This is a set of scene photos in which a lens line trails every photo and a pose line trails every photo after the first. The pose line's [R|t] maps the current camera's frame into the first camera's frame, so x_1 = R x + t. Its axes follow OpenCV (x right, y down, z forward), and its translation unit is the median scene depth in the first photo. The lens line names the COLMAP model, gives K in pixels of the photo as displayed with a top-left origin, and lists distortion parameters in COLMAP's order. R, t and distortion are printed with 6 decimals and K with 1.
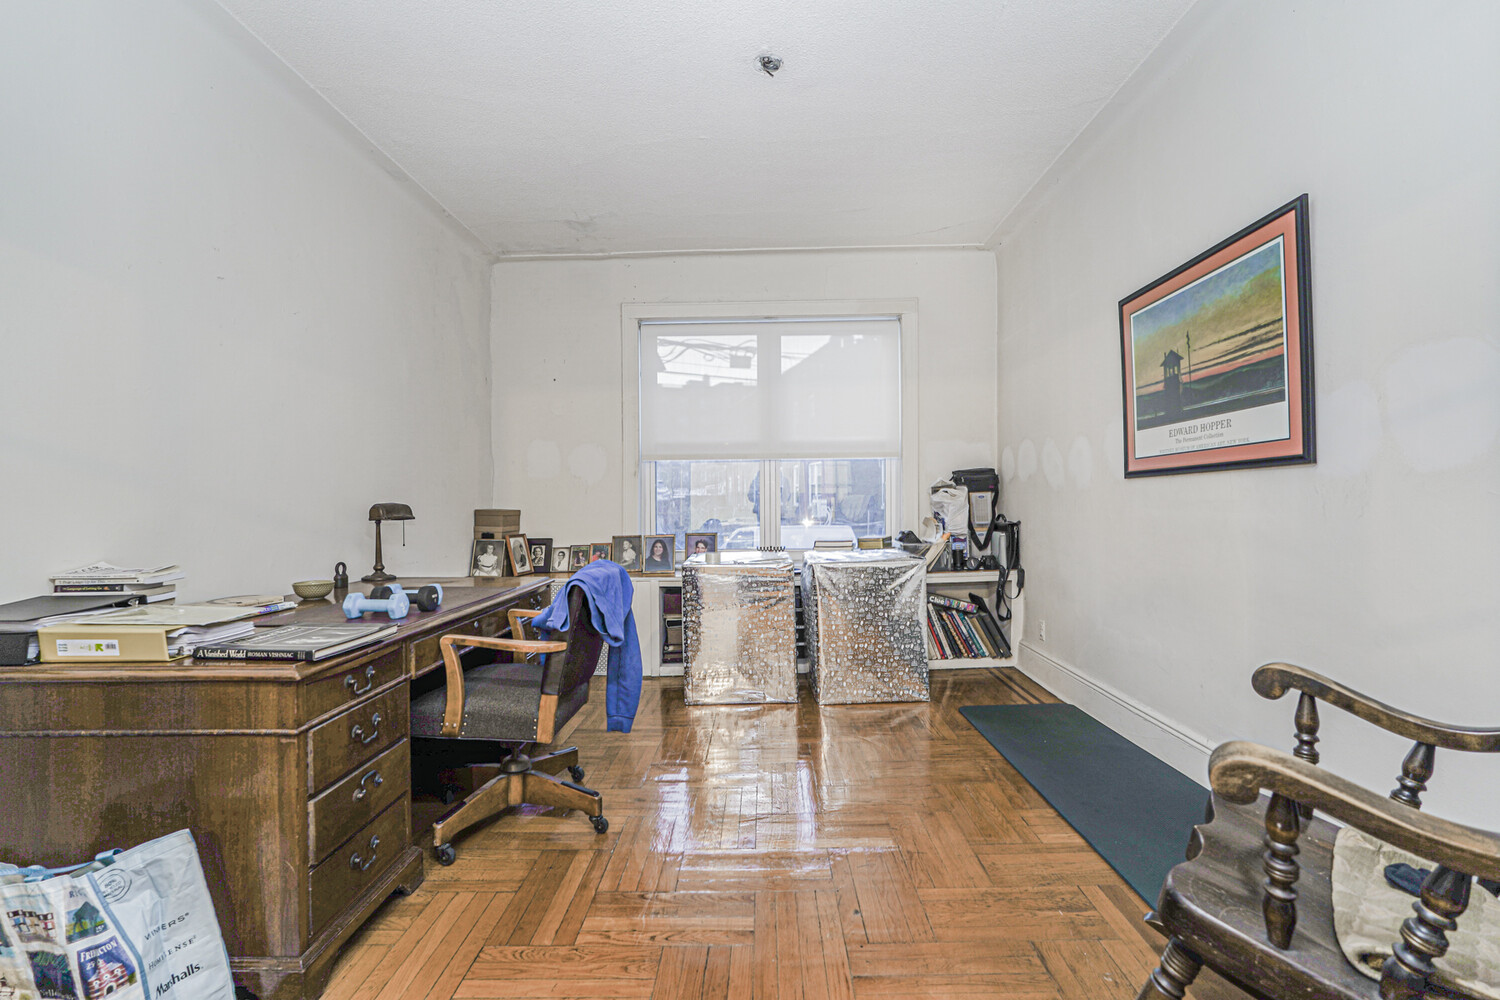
lens RADIAL K [[653.2, 0, 750.3], [0, 653.2, 499.8], [0, 0, 1]] dist [-0.009060, 0.004599]
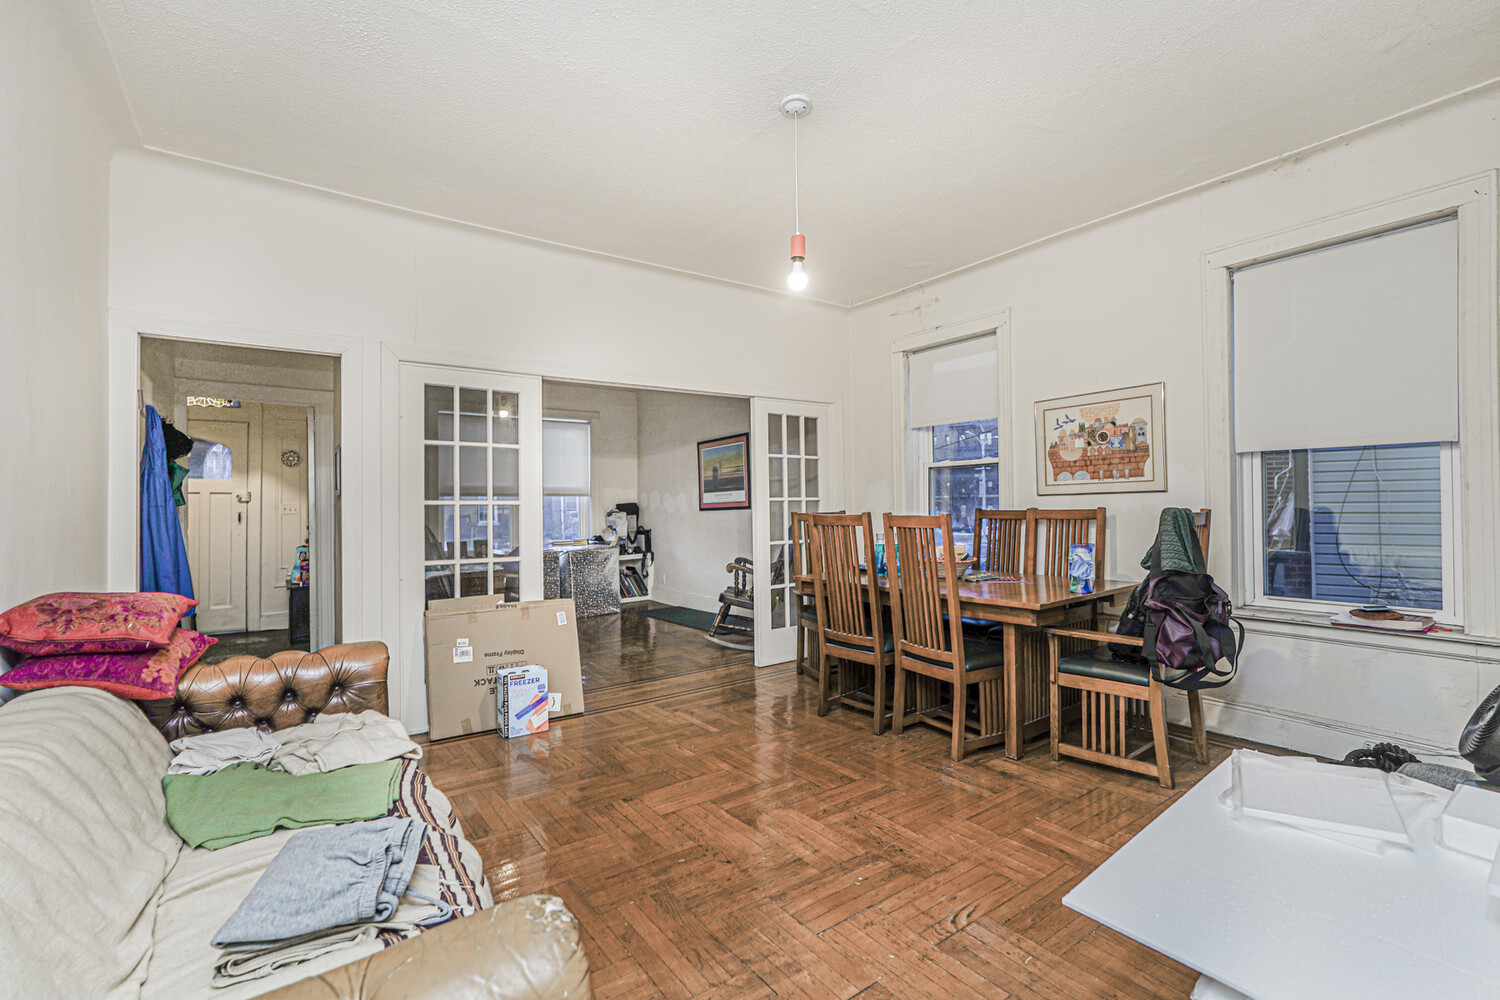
lens RADIAL K [[653.2, 0, 748.5], [0, 653.2, 506.9], [0, 0, 1]] dist [-0.009060, 0.004599]
pose [[0.796688, 0.002646, 0.604385, -0.596265], [0.006121, 0.999904, -0.012447, -0.010066], [-0.604360, 0.013616, 0.796595, -0.843781]]
